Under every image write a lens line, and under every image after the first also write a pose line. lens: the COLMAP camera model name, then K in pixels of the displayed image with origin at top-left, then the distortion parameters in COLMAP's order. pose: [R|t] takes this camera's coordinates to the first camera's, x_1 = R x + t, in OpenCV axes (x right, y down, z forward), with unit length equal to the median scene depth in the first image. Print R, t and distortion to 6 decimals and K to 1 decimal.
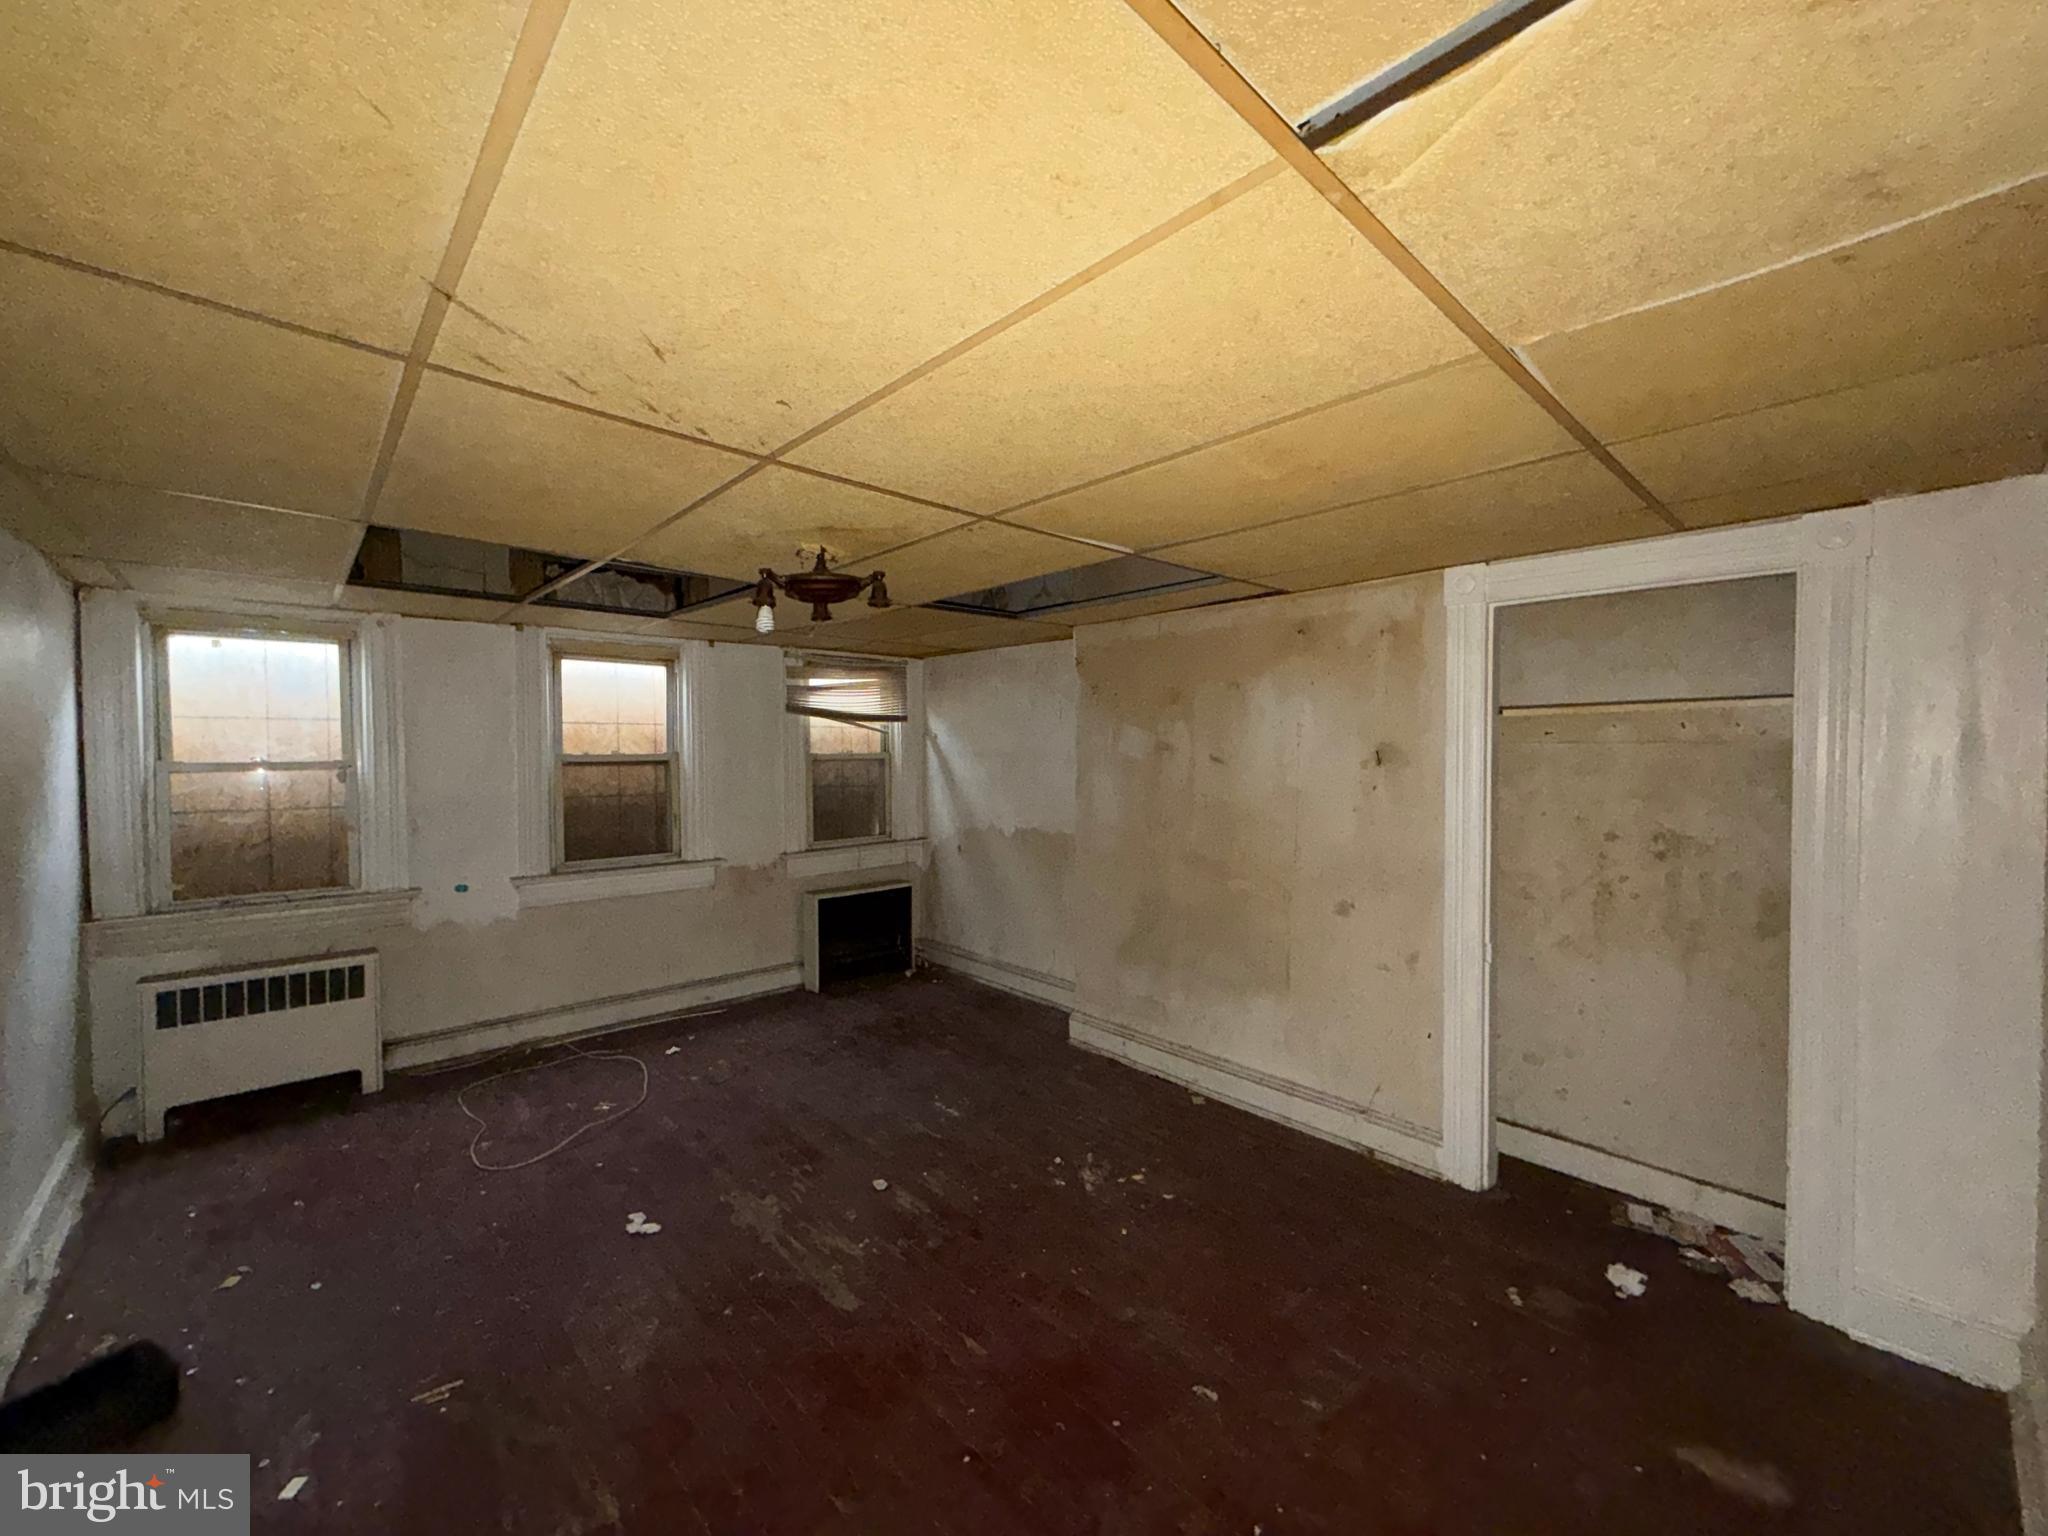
lens RADIAL K [[812.2, 0, 1019.6], [0, 812.2, 766.7], [0, 0, 1]] dist [0.000172, 0.000253]
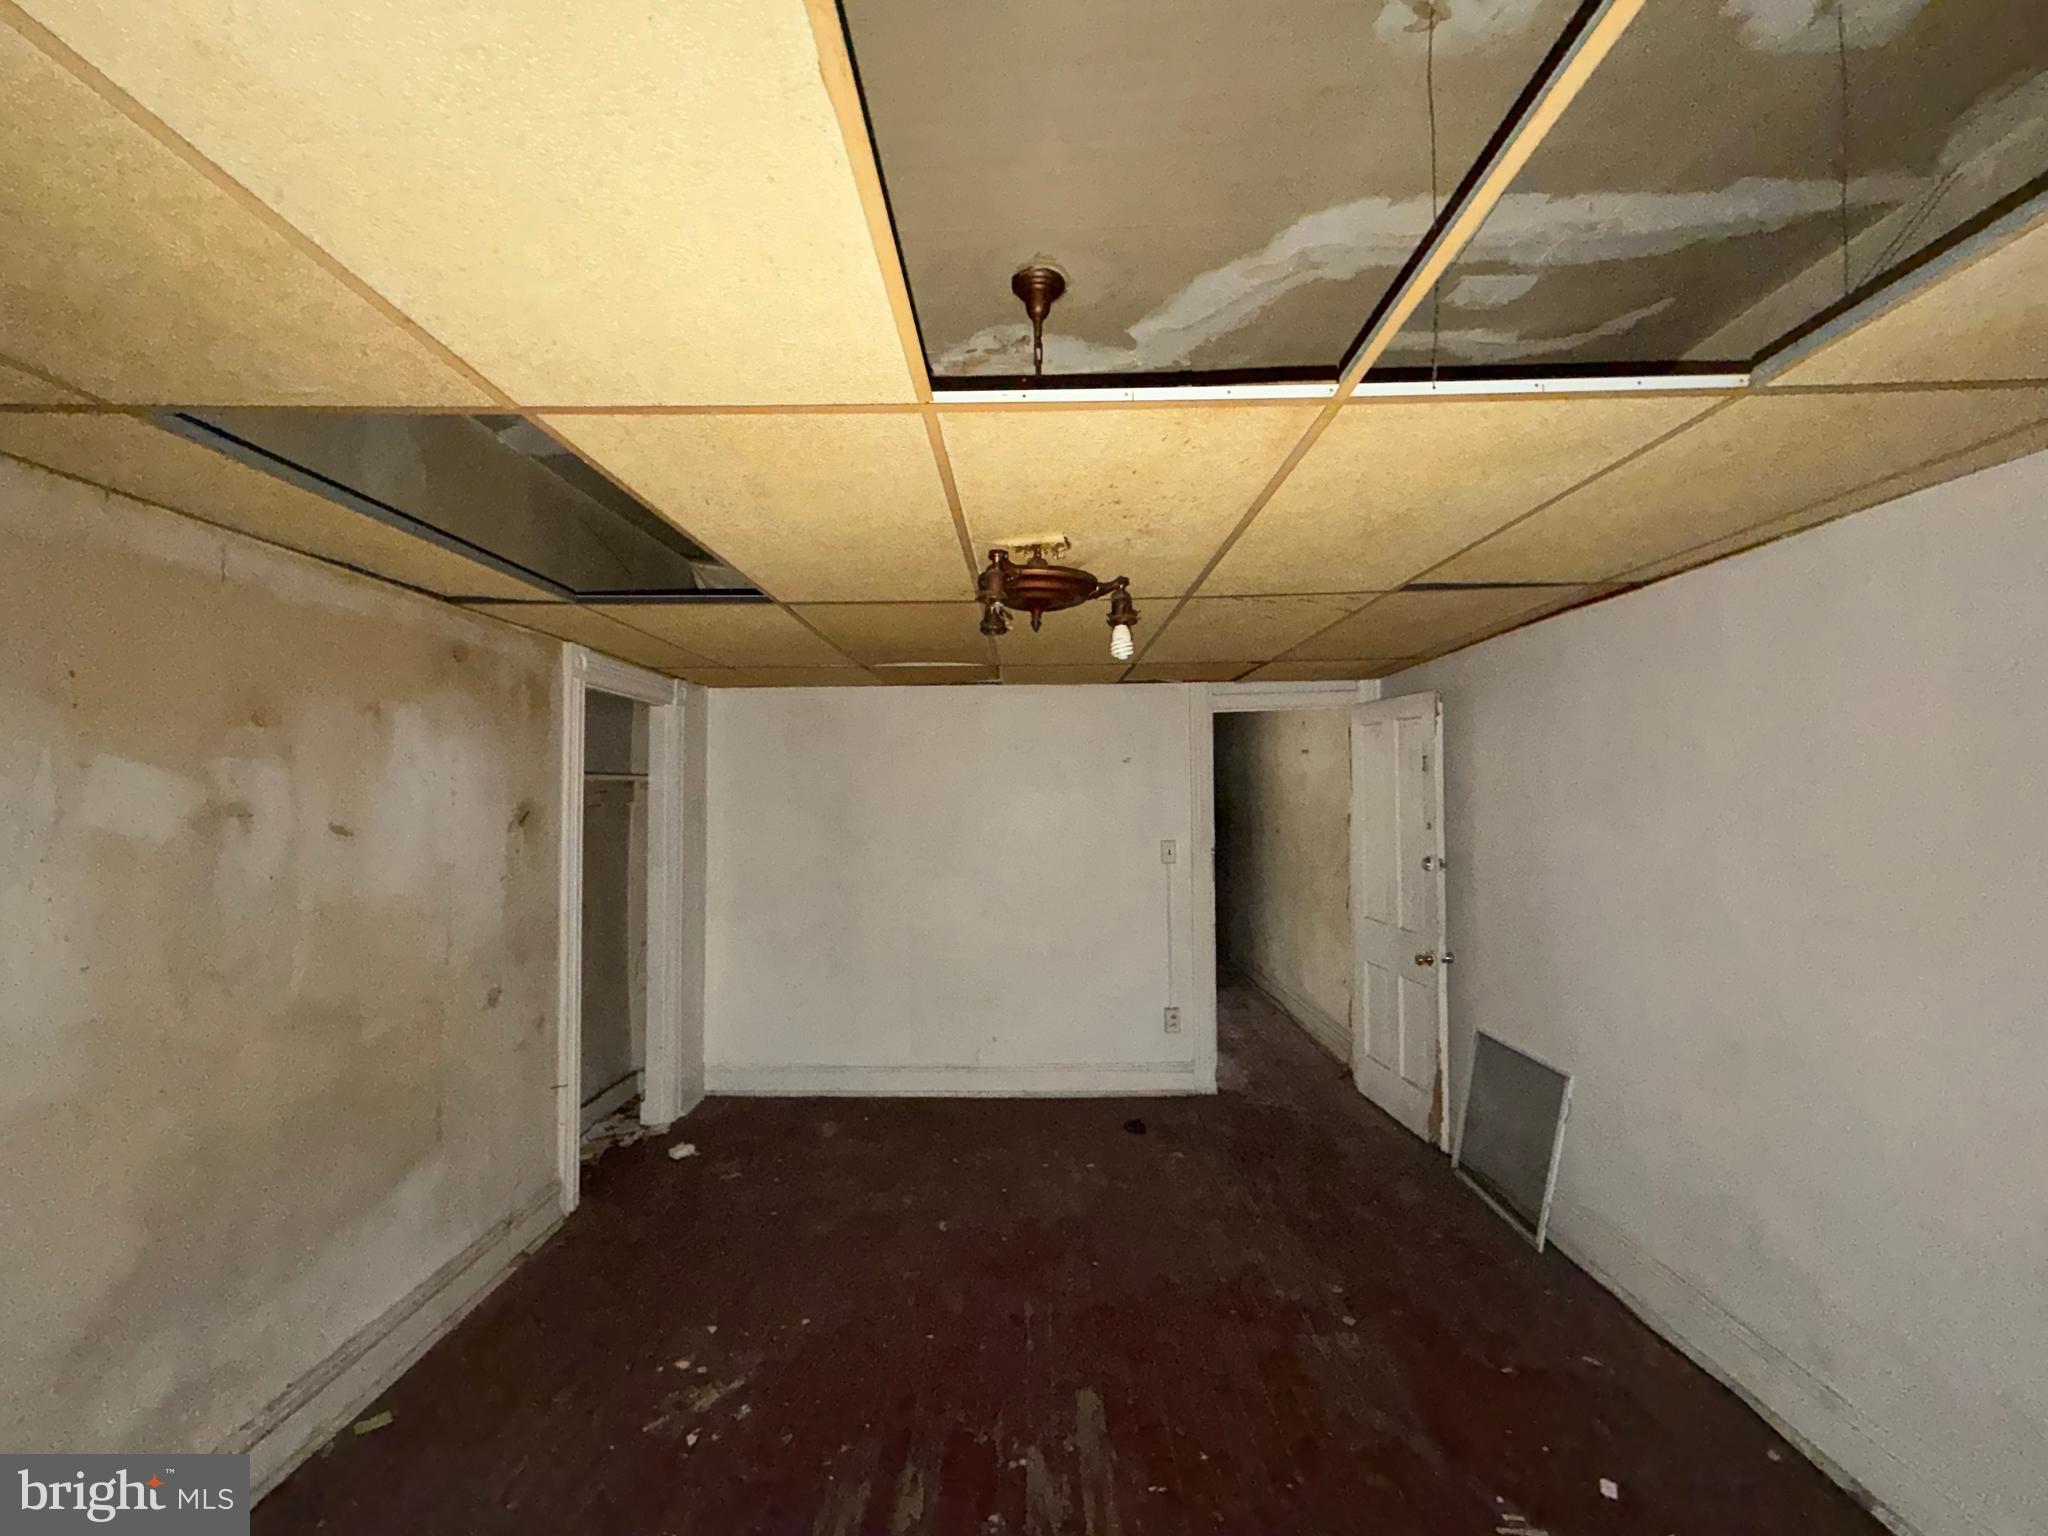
lens RADIAL K [[812.2, 0, 1020.9], [0, 812.2, 775.2], [0, 0, 1]] dist [0.000172, 0.000253]
pose [[-0.726925, 0.021513, 0.686380, -0.595063], [0.019135, 0.999756, -0.011070, -0.038267], [-0.686451, 0.005087, -0.727159, 1.262740]]
